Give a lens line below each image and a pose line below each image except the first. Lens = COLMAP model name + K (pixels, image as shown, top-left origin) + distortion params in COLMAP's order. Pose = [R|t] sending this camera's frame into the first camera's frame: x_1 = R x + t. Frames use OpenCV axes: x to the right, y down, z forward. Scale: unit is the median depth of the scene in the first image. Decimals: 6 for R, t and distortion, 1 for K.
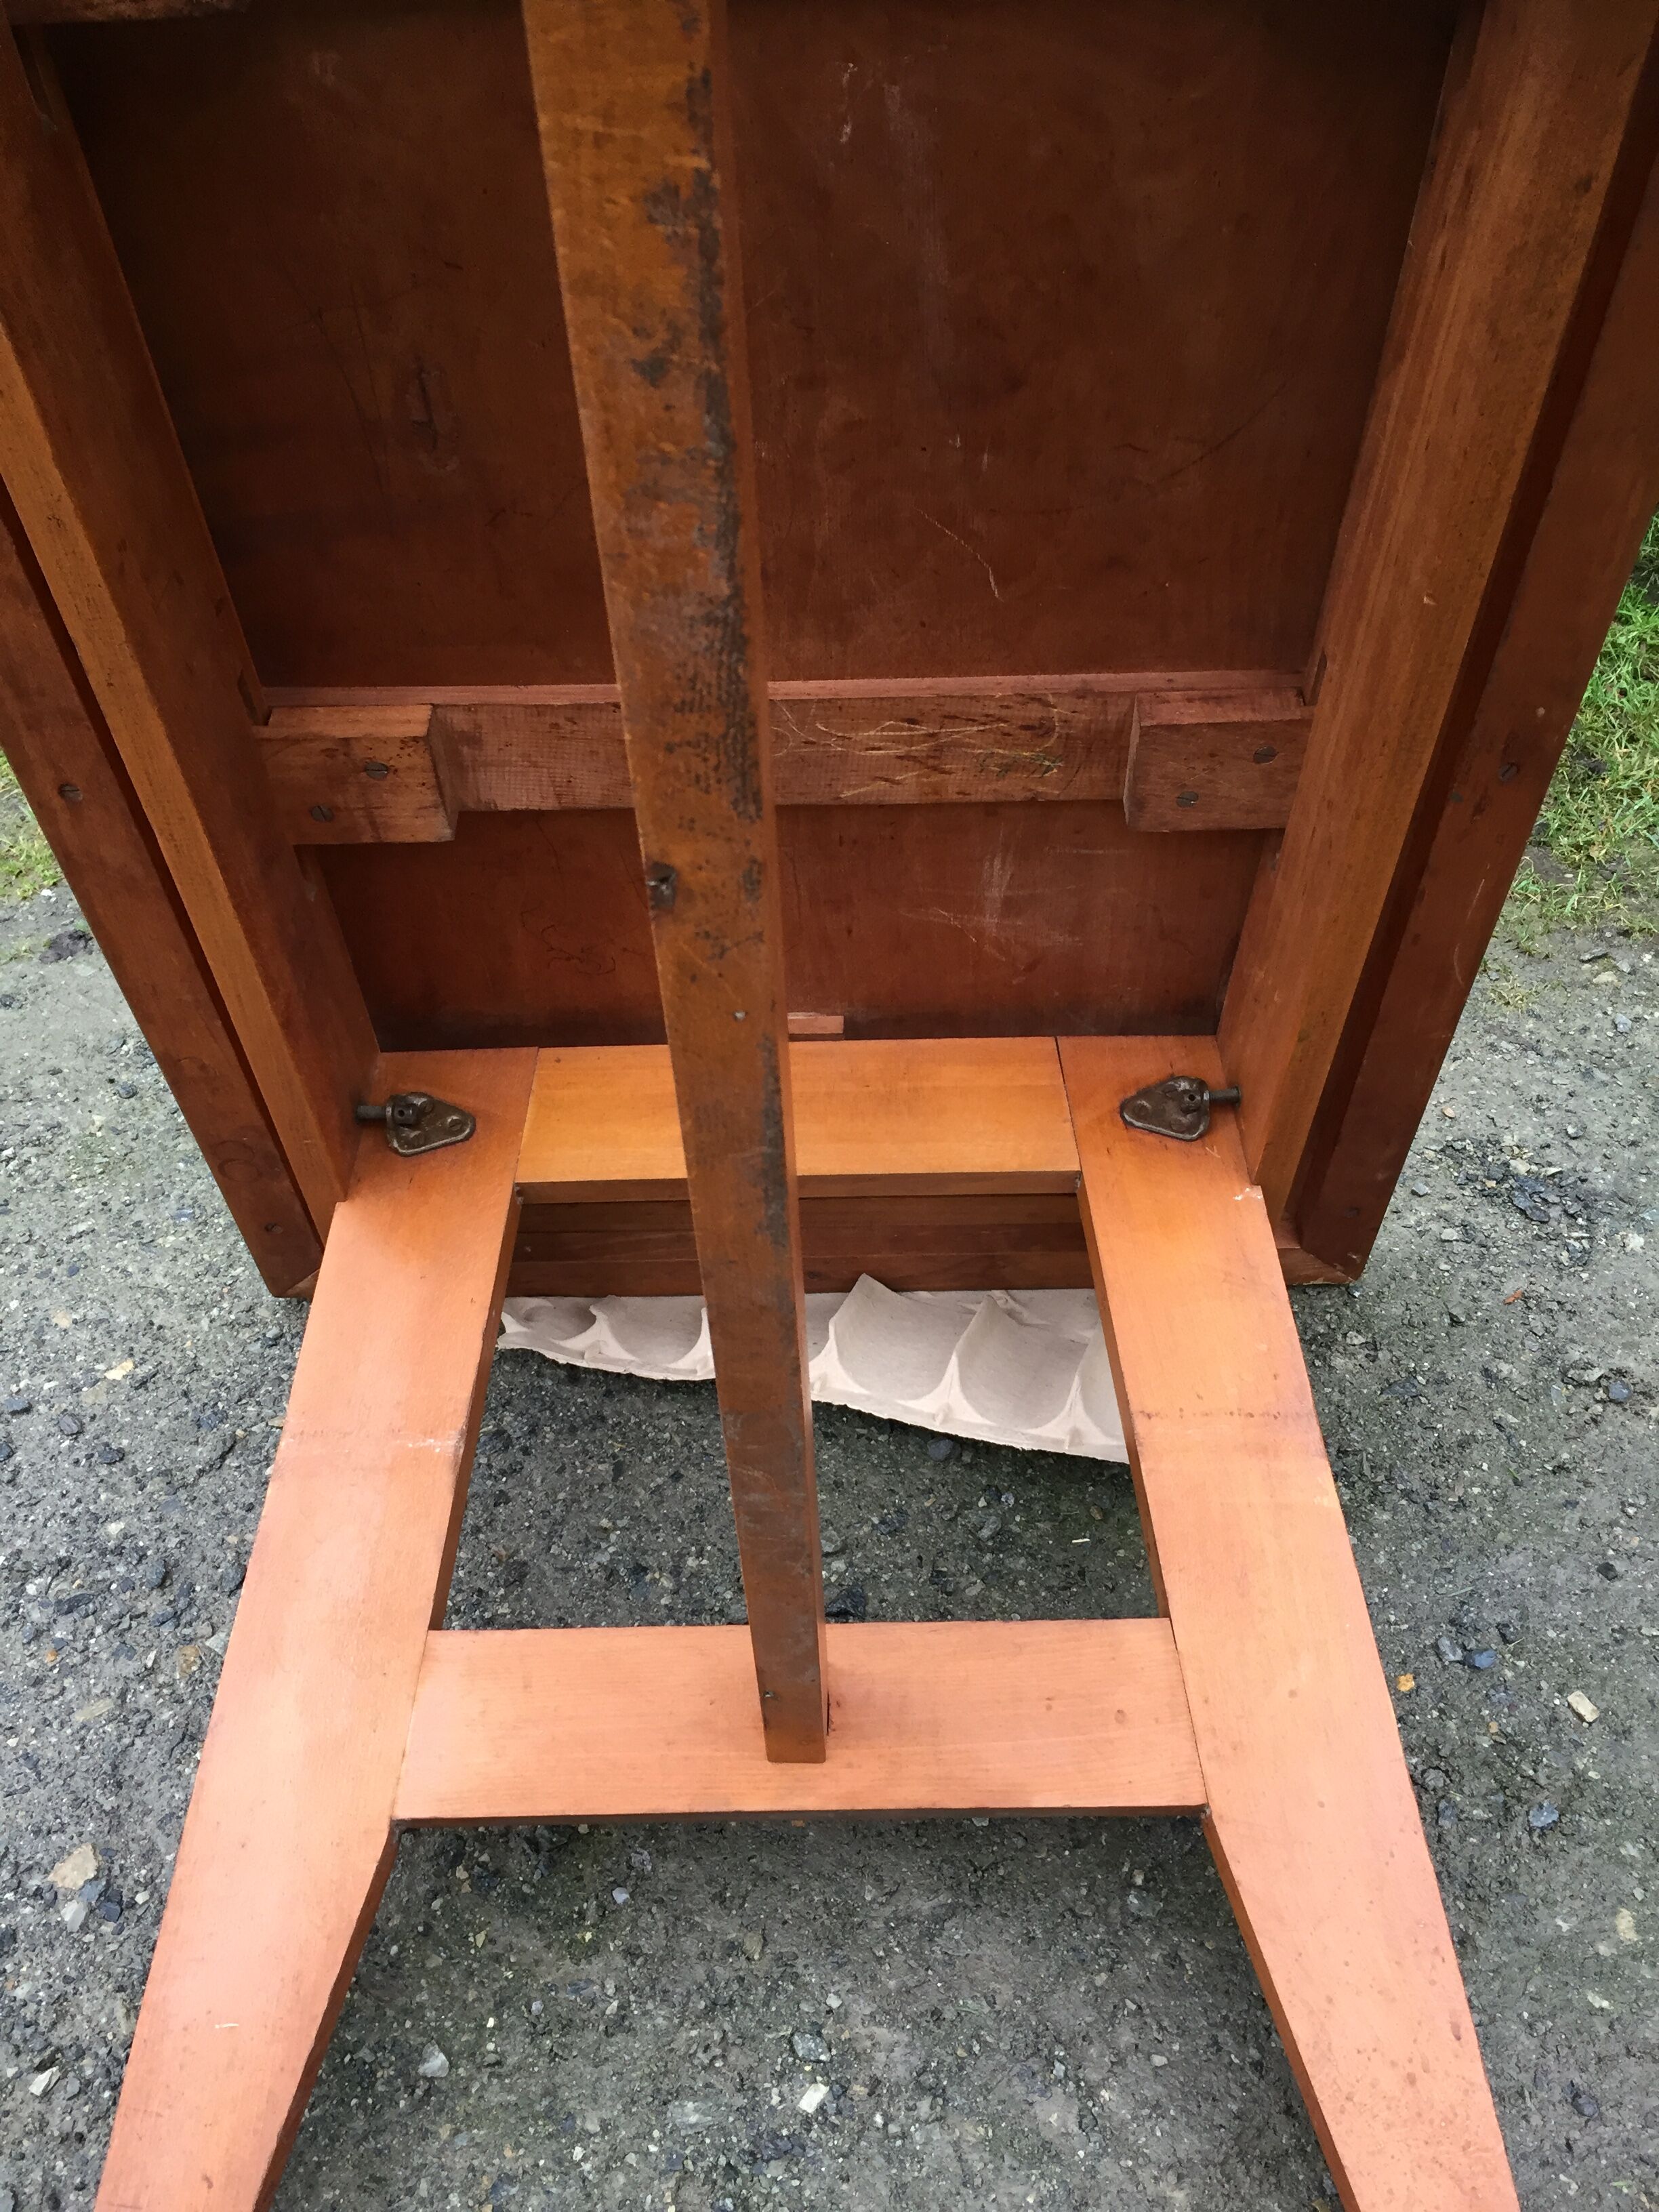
lens RADIAL K [[1942.4, 0, 829.2], [0, 1942.4, 1135.4], [0, 0, 1]] dist [0.091177, -0.125365]
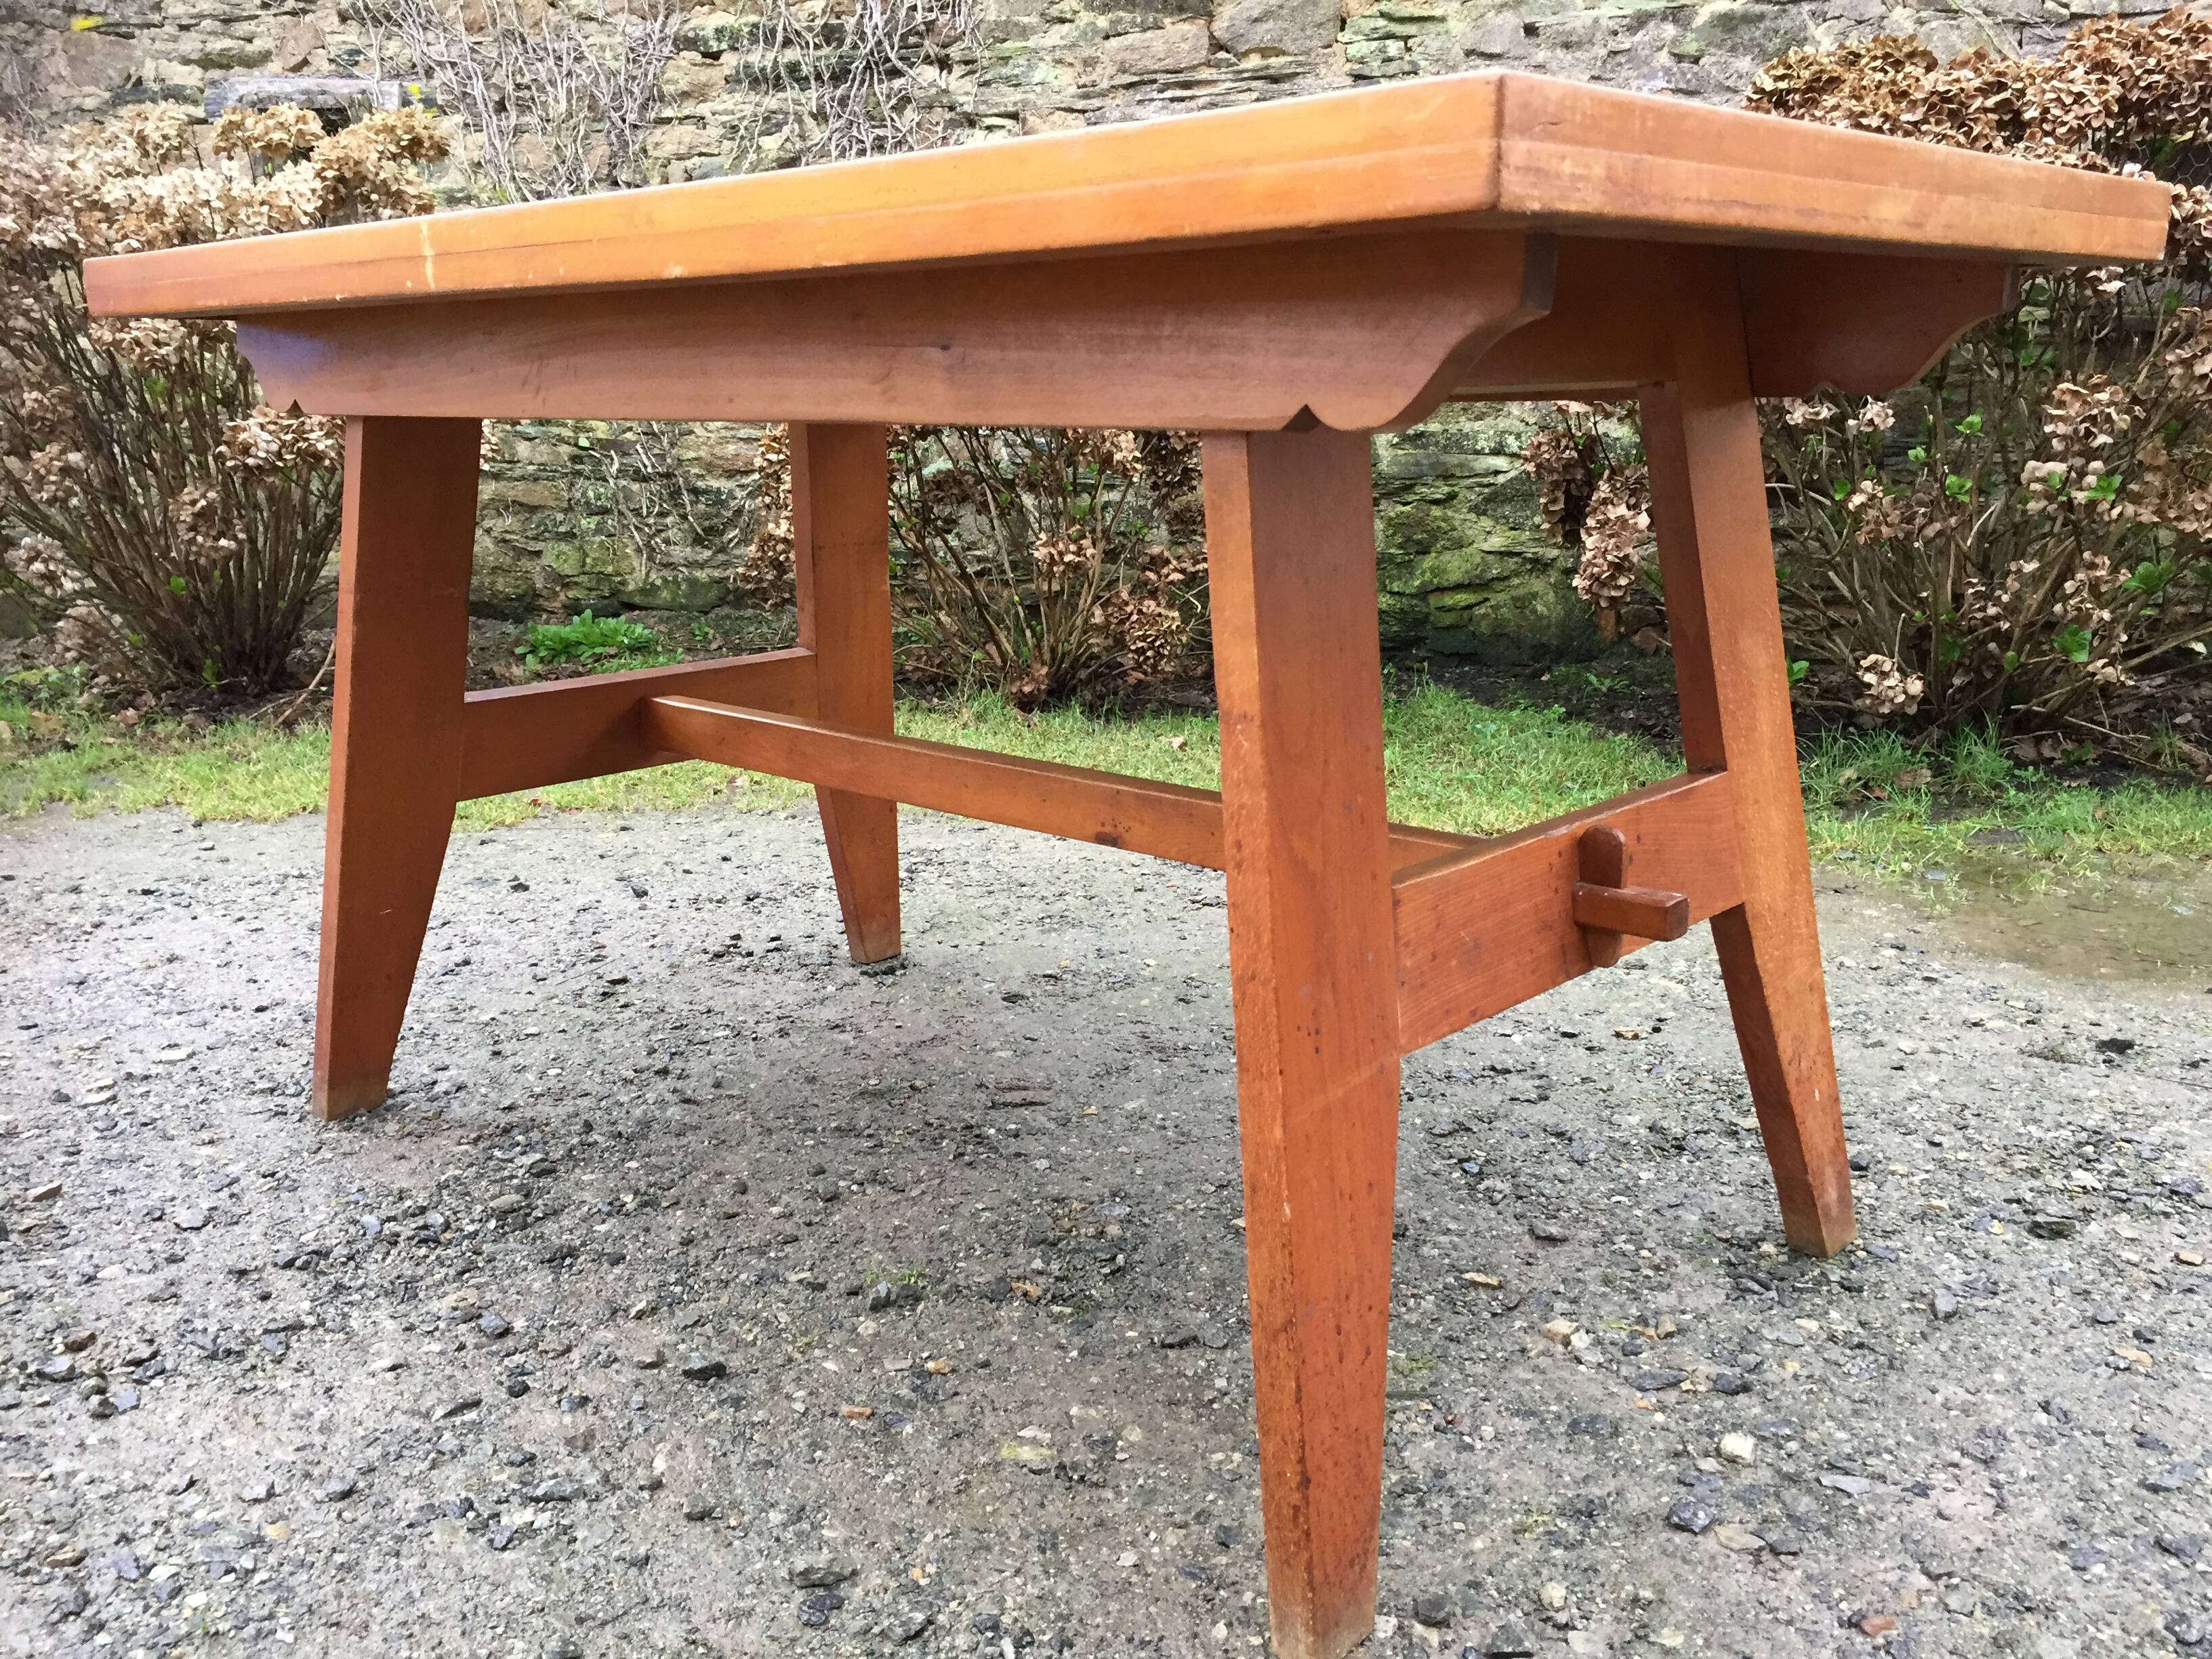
lens RADIAL K [[1947.8, 0, 1124.1], [0, 1947.8, 829.7], [0, 0, 1]] dist [0.086217, -0.115907]
pose [[0.998927, 0.007004, 0.045790, 0.296181], [0.015690, 0.878923, -0.476705, 1.214941], [-0.043585, 0.476912, 0.877870, -0.837277]]
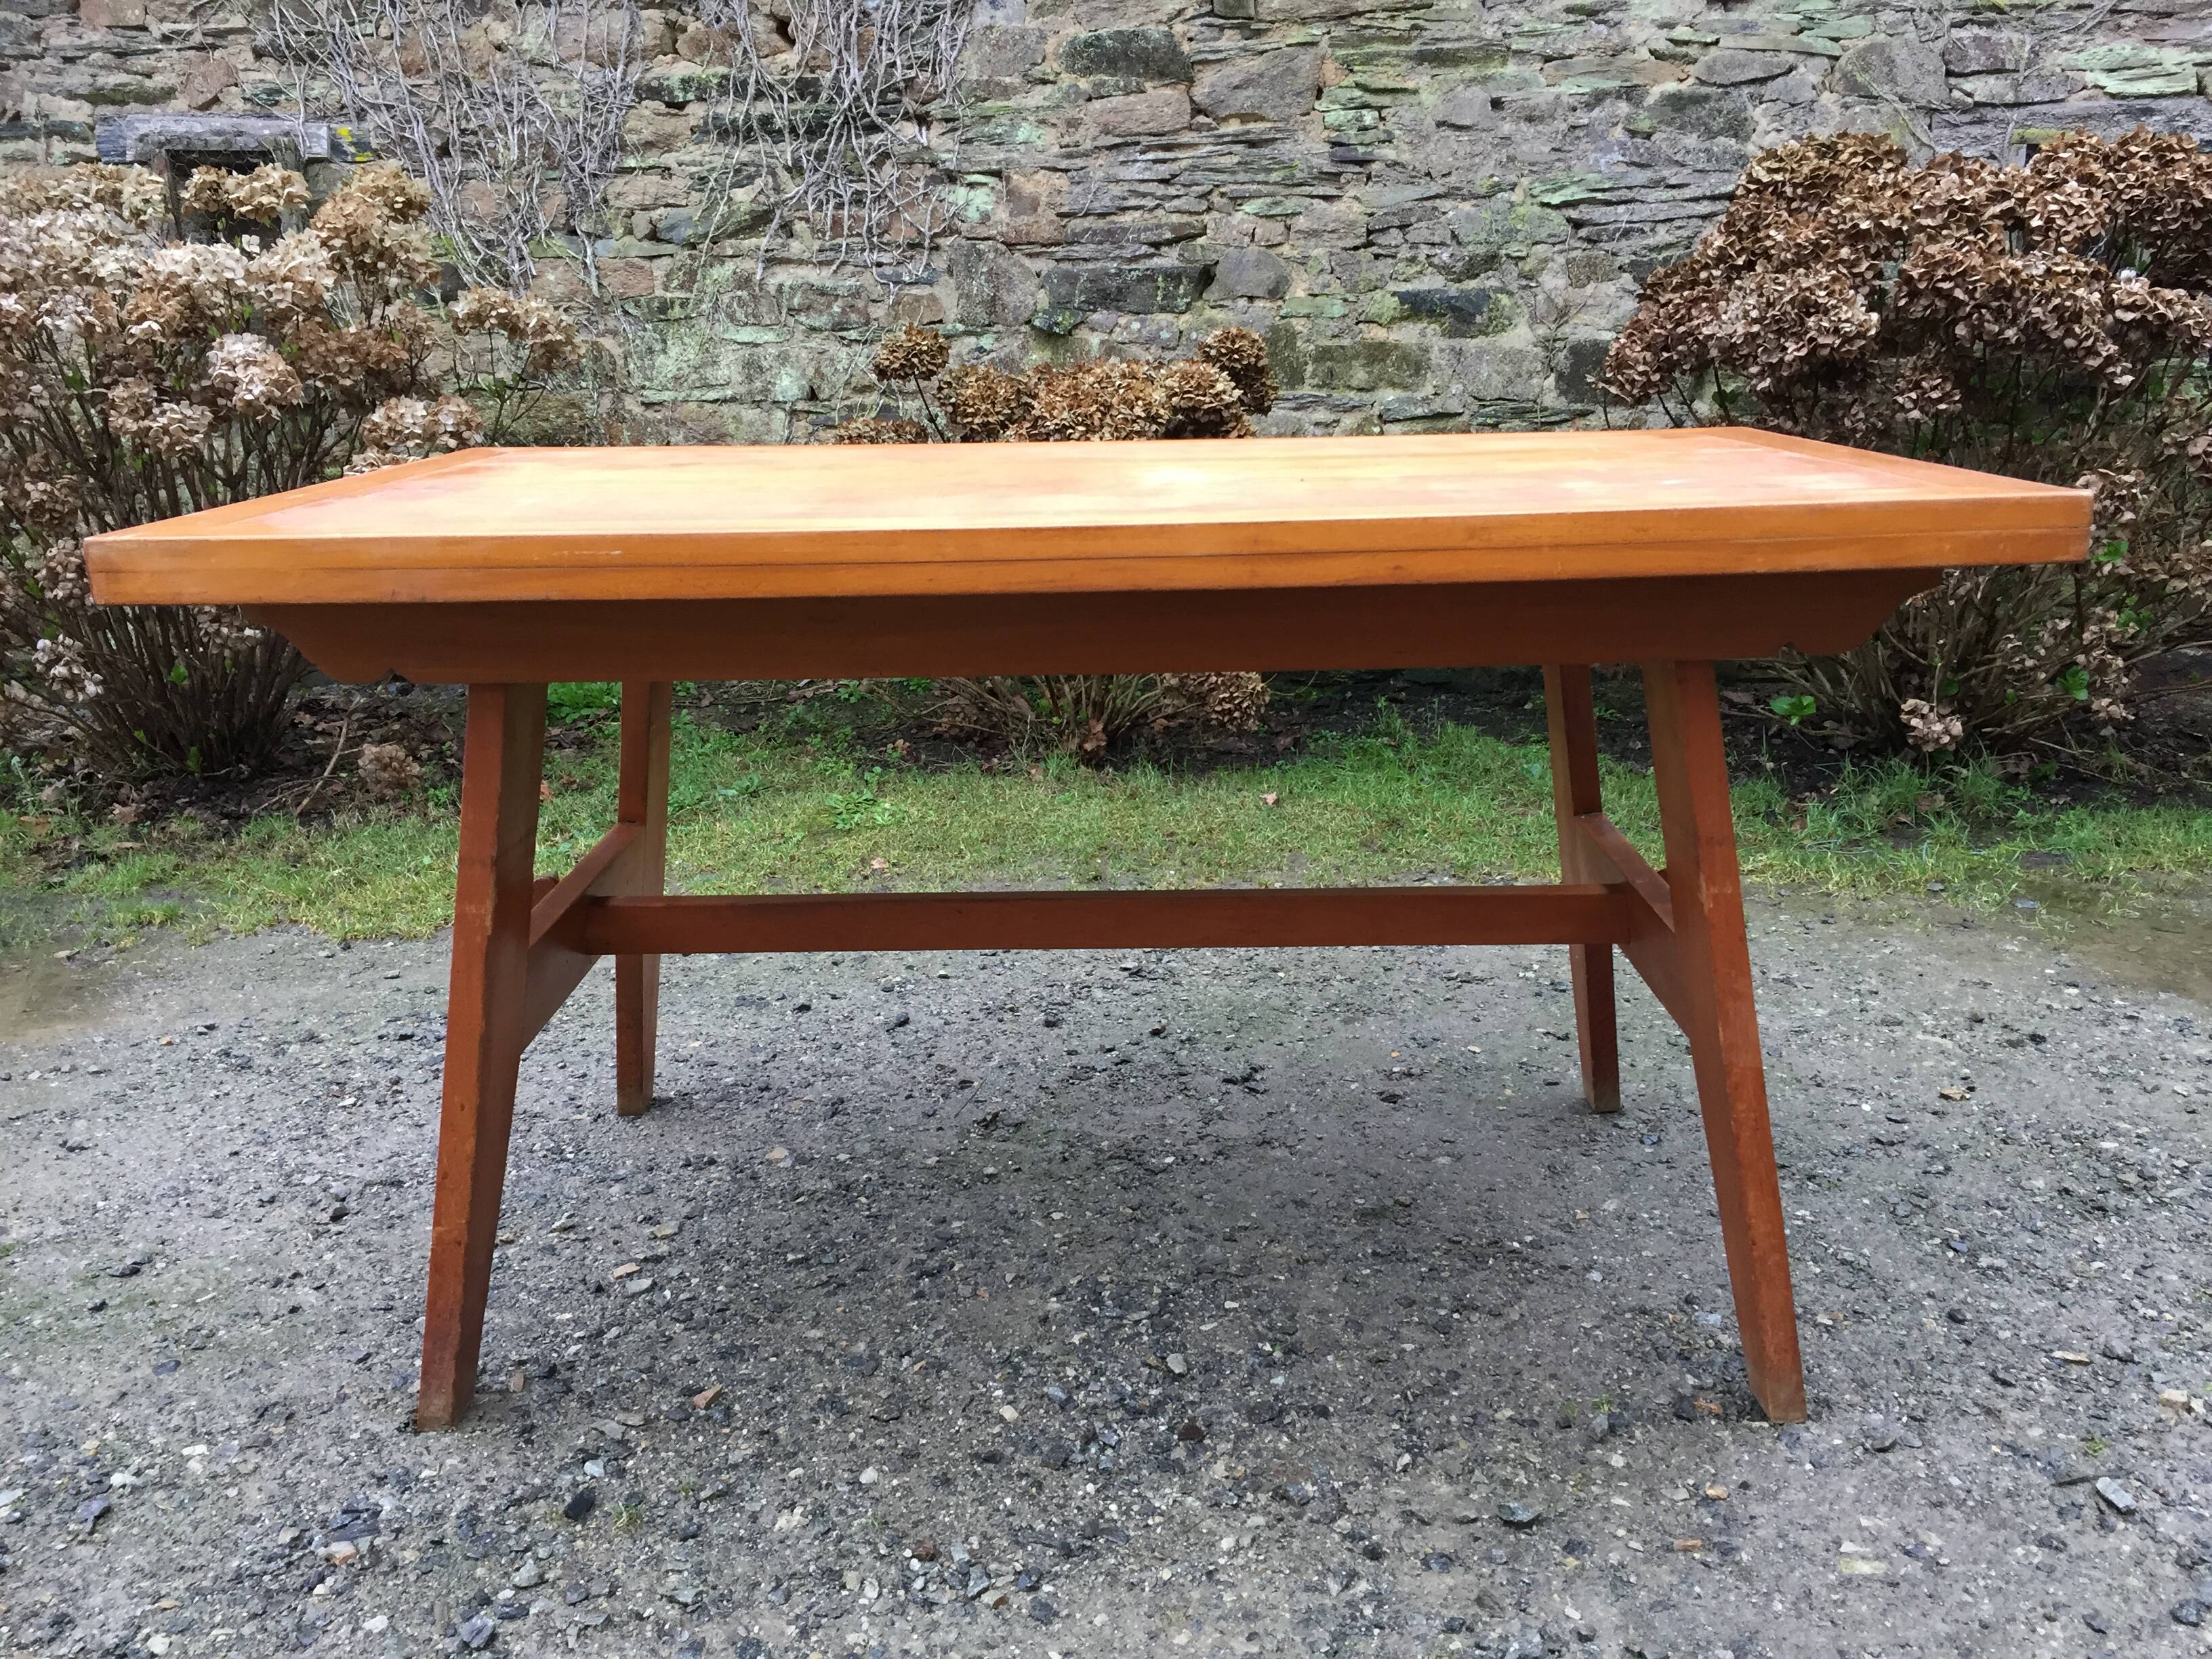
lens RADIAL K [[1947.8, 0, 1138.0], [0, 1947.8, 820.5], [0, 0, 1]] dist [0.086217, -0.115907]
pose [[0.971170, -0.048375, 0.233426, -0.499378], [0.150363, 0.884143, -0.442359, 1.053410], [-0.184983, 0.464705, 0.865928, -0.964263]]
